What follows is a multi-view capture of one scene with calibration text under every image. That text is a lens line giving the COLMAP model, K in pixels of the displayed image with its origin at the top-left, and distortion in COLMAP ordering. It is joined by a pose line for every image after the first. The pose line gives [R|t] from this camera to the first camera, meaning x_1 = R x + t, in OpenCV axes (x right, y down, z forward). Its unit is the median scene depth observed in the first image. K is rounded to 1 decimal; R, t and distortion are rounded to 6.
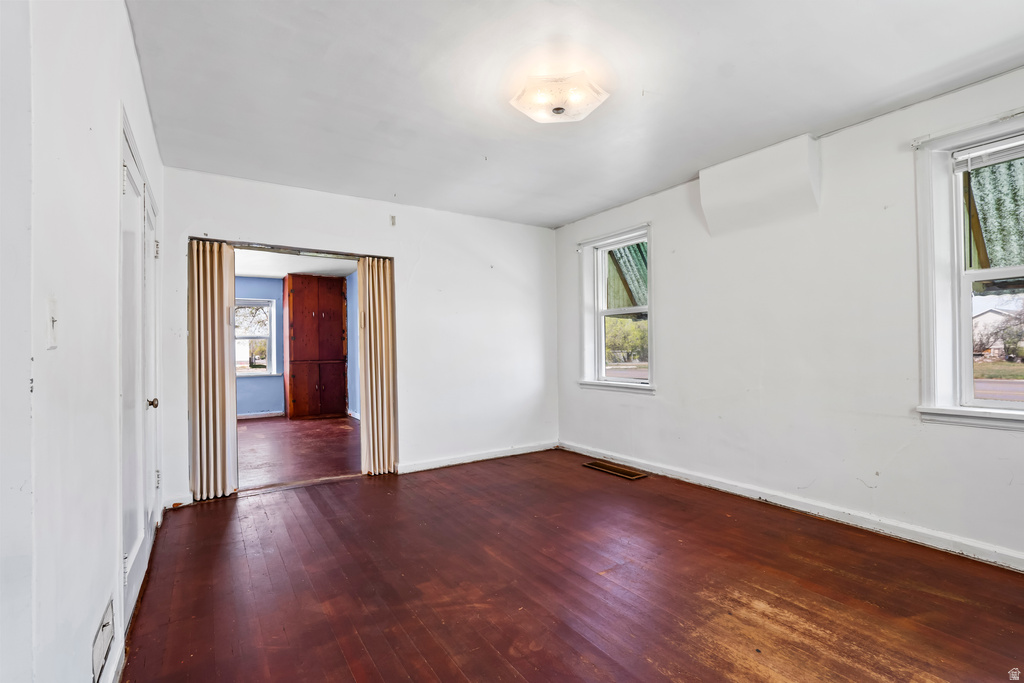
lens RADIAL K [[474.2, 0, 510.6], [0, 474.2, 345.0], [0, 0, 1]] dist [-0.017180, 0.002637]
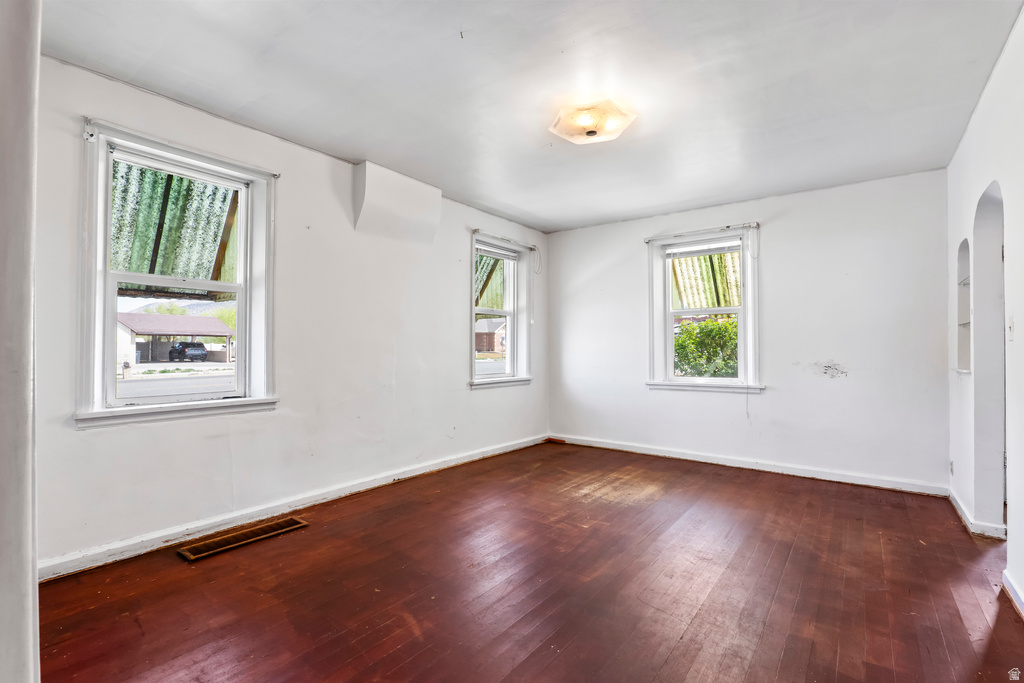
lens RADIAL K [[474.2, 0, 513.6], [0, 474.2, 345.3], [0, 0, 1]] dist [-0.017180, 0.002637]
pose [[-0.346210, 0.016157, 0.938018, -0.690390], [-0.004905, 0.999807, -0.019032, 0.024655], [-0.938144, -0.011191, -0.346064, 1.219468]]
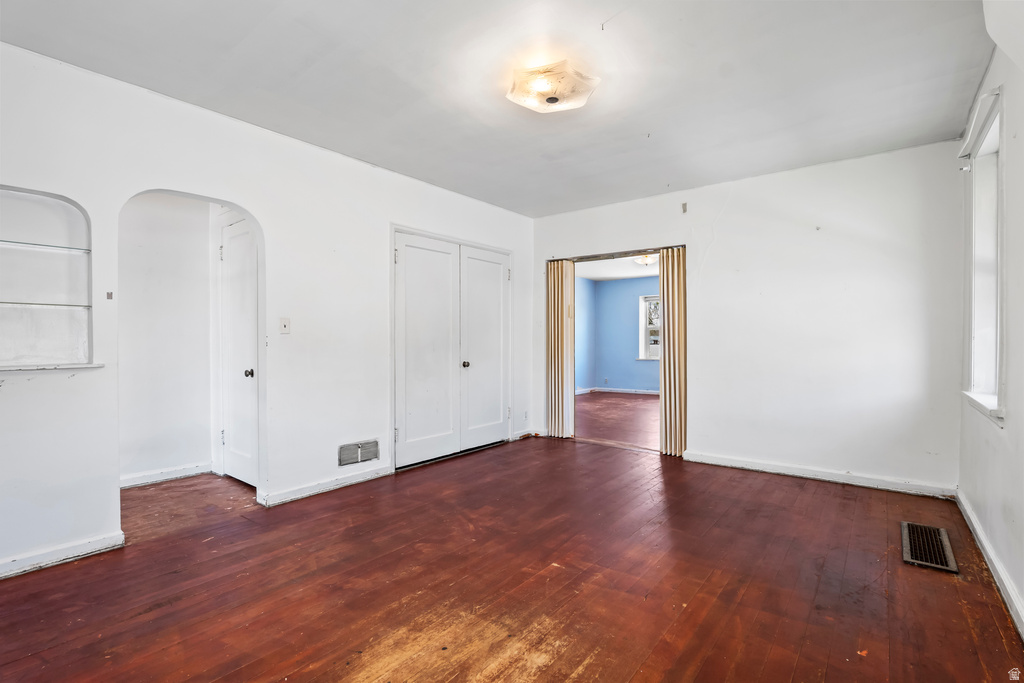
lens RADIAL K [[474.2, 0, 514.4], [0, 474.2, 343.2], [0, 0, 1]] dist [-0.017180, 0.002637]
pose [[0.318693, 0.019895, -0.947649, 0.821580], [0.002828, 0.999755, 0.021940, 0.001943], [0.947854, -0.009672, 0.318559, 0.463401]]
